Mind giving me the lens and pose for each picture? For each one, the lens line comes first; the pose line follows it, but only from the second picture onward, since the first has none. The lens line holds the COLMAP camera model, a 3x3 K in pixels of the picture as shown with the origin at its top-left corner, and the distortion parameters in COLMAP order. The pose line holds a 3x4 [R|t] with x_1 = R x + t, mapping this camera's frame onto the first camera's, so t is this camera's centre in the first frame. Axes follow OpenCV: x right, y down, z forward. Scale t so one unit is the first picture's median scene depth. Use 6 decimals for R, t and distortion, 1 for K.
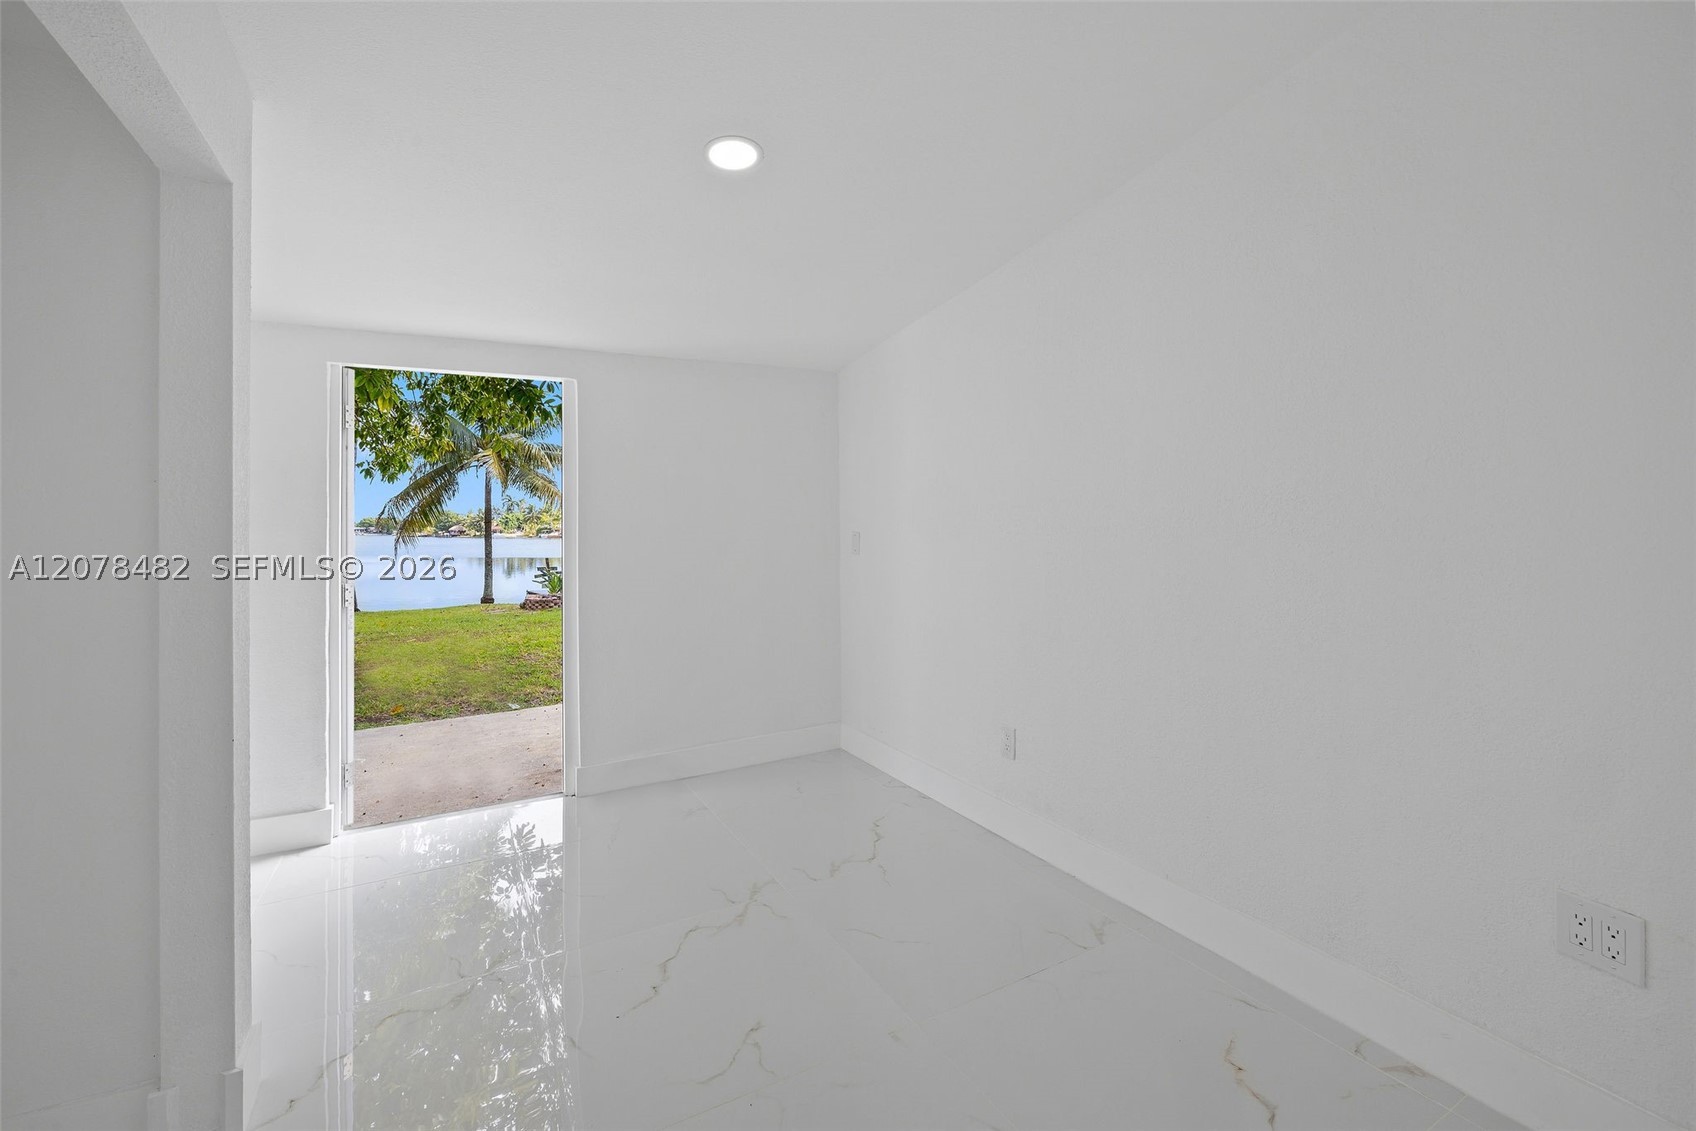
lens RADIAL K [[730.9, 0, 848.6], [0, 730.9, 525.1], [0, 0, 1]] dist [0.001351, -0.000069]
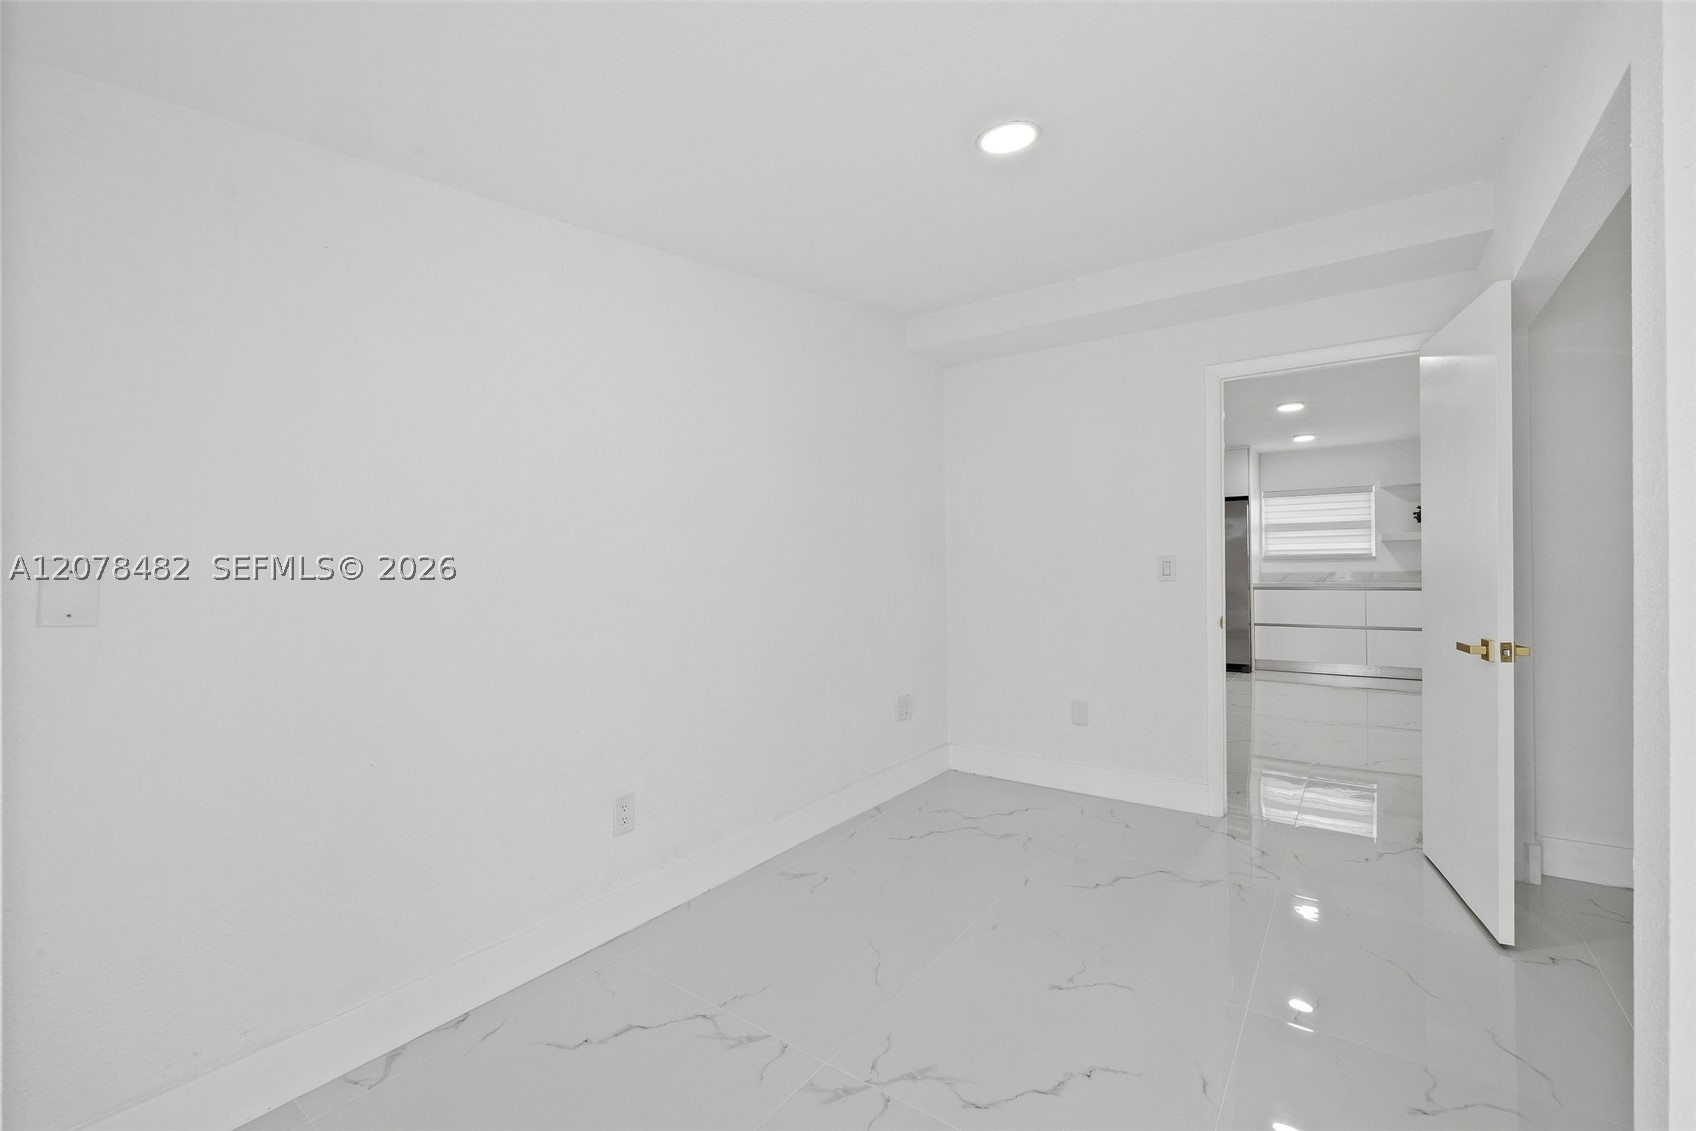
lens RADIAL K [[730.9, 0, 846.5], [0, 730.9, 576.3], [0, 0, 1]] dist [0.001351, -0.000069]
pose [[-0.430268, 0.007903, 0.902666, -0.890080], [0.023538, 0.999720, 0.002467, 0.047003], [-0.902394, 0.022309, -0.430334, 1.565516]]
